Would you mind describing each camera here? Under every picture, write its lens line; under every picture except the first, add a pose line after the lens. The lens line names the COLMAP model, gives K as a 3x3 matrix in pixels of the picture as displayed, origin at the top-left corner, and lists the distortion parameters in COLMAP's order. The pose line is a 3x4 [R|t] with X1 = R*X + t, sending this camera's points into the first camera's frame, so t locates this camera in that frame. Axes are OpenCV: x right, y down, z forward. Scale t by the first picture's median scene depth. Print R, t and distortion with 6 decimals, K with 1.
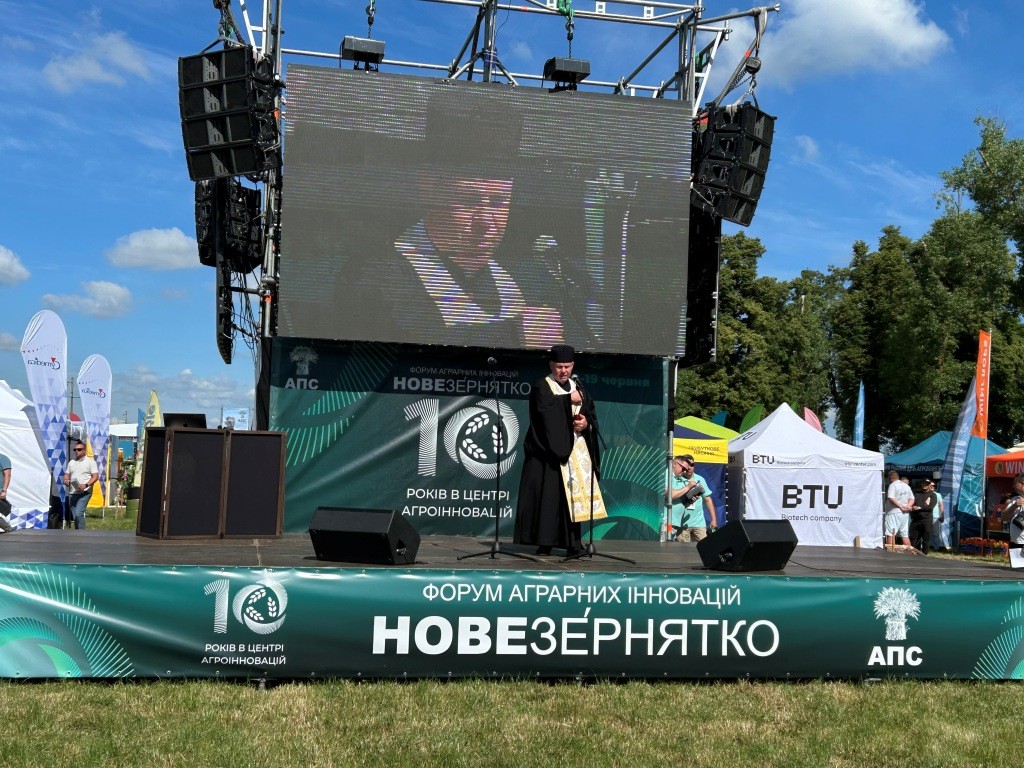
lens RADIAL K [[1268.0, 0, 509.3], [0, 1268.0, 396.5], [0, 0, 1]] dist [0.187298, -0.561313]
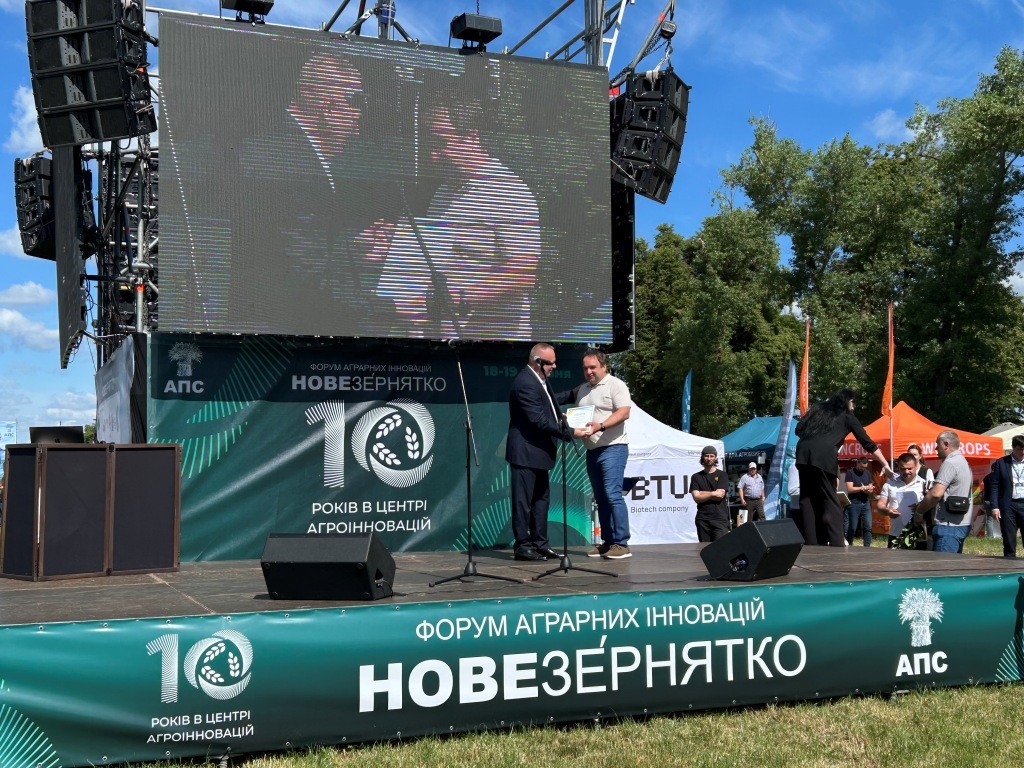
lens RADIAL K [[1248.5, 0, 518.8], [0, 1248.5, 389.6], [0, 0, 1]] dist [0.162176, -0.436065]
pose [[0.982137, -0.032634, 0.185318, -0.136712], [0.033589, 0.999434, -0.002013, 0.001499], [-0.185147, 0.008201, 0.982677, 0.177068]]
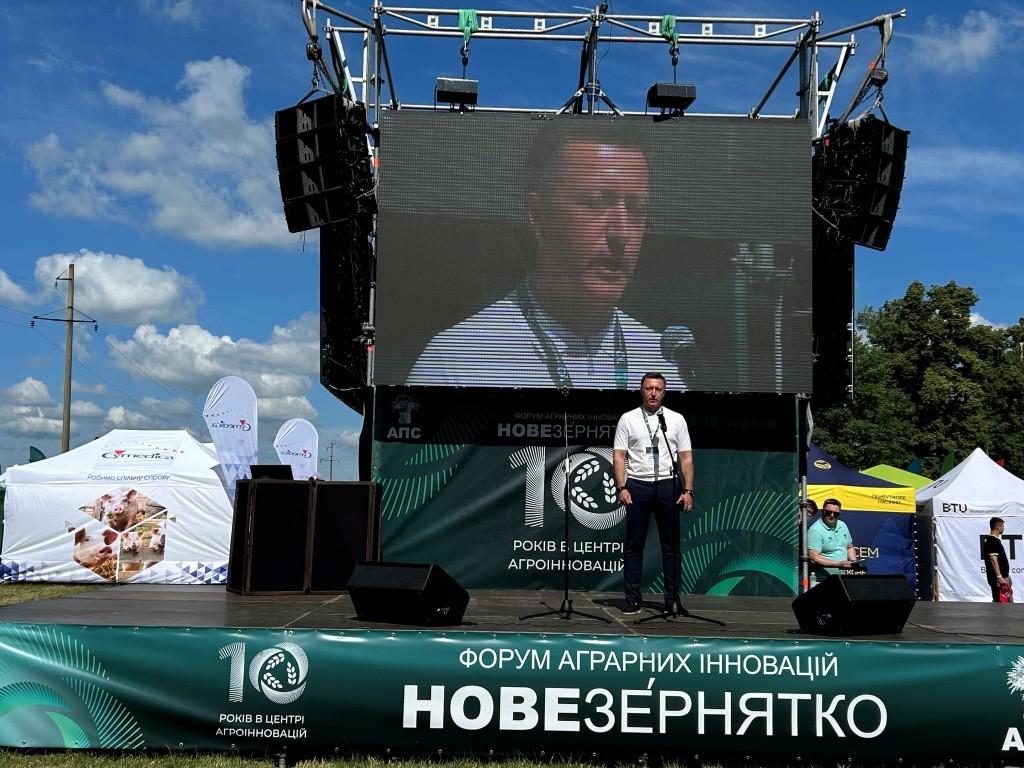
lens RADIAL K [[1187.5, 0, 512.6], [0, 1187.5, 386.3], [0, 0, 1]] dist [0.145616, -0.370469]
pose [[0.982958, -0.031562, -0.181103, 0.116373], [0.021215, 0.998045, -0.058793, 0.013295], [0.182605, 0.053949, 0.981705, 0.165424]]
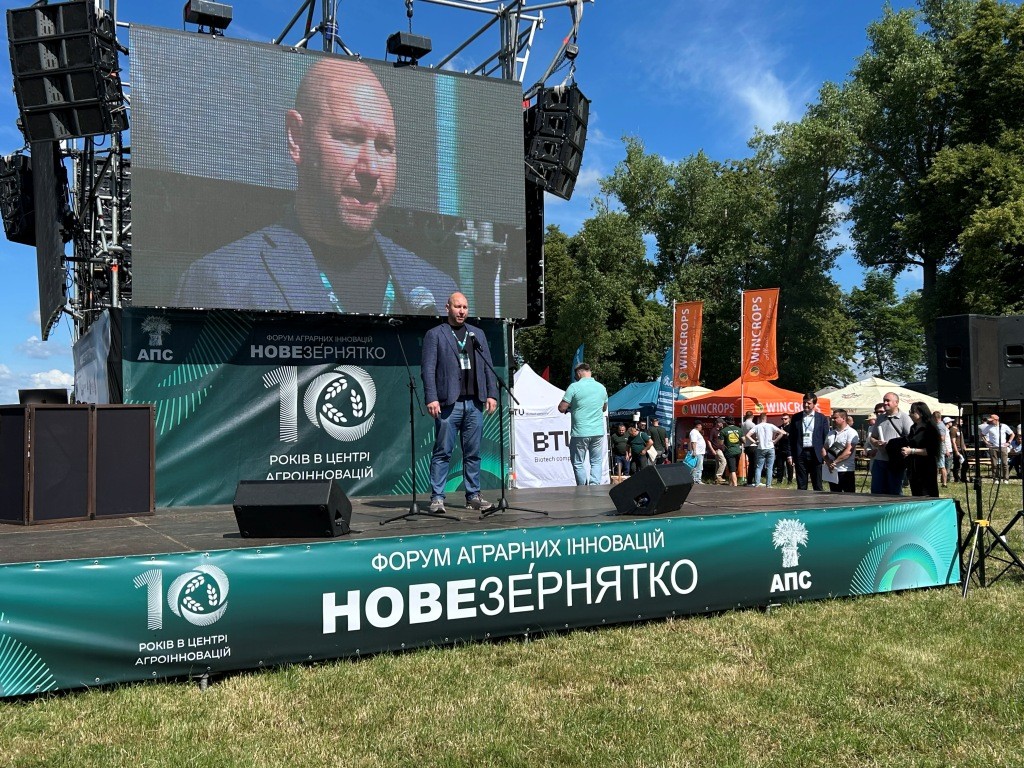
lens RADIAL K [[1034.2, 0, 511.9], [0, 1034.2, 391.4], [0, 0, 1]] dist [0.138978, -0.304918]
pose [[0.964318, -0.043058, 0.261223, -0.151908], [0.036869, 0.998912, 0.028548, 0.007014], [-0.262168, -0.017898, 0.964856, 0.211573]]
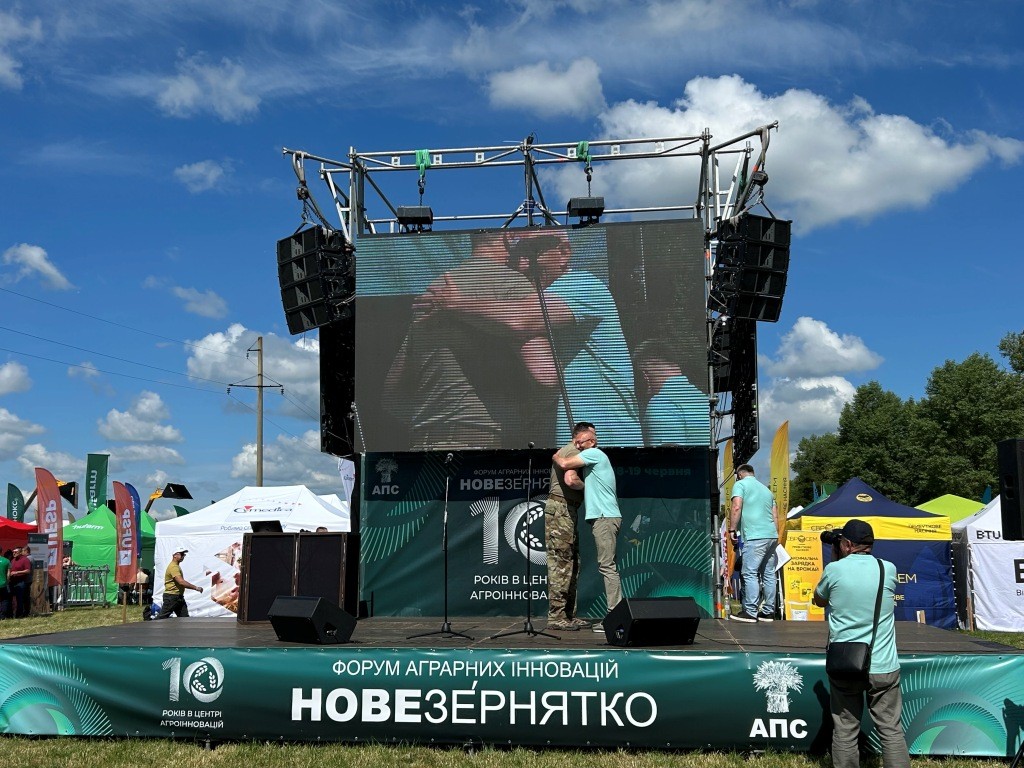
lens RADIAL K [[1125.7, 0, 506.5], [0, 1125.7, 379.7], [0, 0, 1]] dist [0.135698, -0.319941]
pose [[0.939172, -0.086272, -0.332434, 0.424736], [0.053677, 0.992913, -0.106034, 0.007837], [0.339225, 0.081740, 0.937147, 0.039395]]
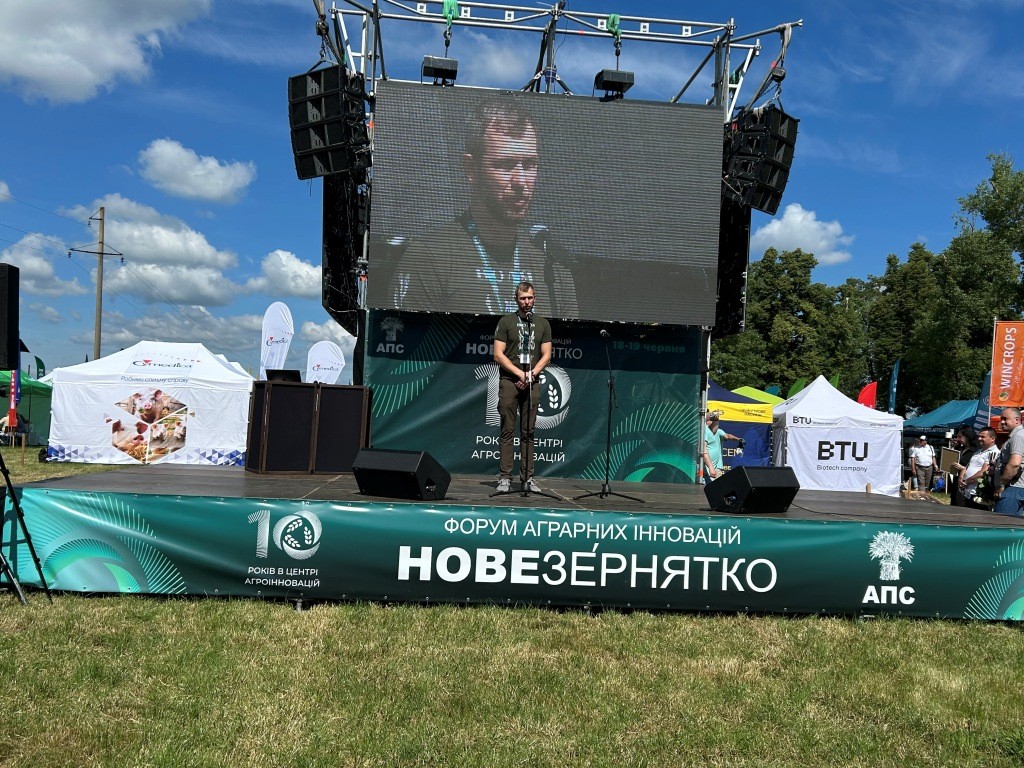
lens RADIAL K [[923.4, 0, 518.9], [0, 923.4, 386.6], [0, 0, 1]] dist [0.157594, -0.398232]
pose [[0.993452, 0.008426, -0.113941, 0.081280], [-0.007055, 0.999898, 0.012429, 0.020383], [0.114034, -0.011544, 0.993410, 0.190685]]
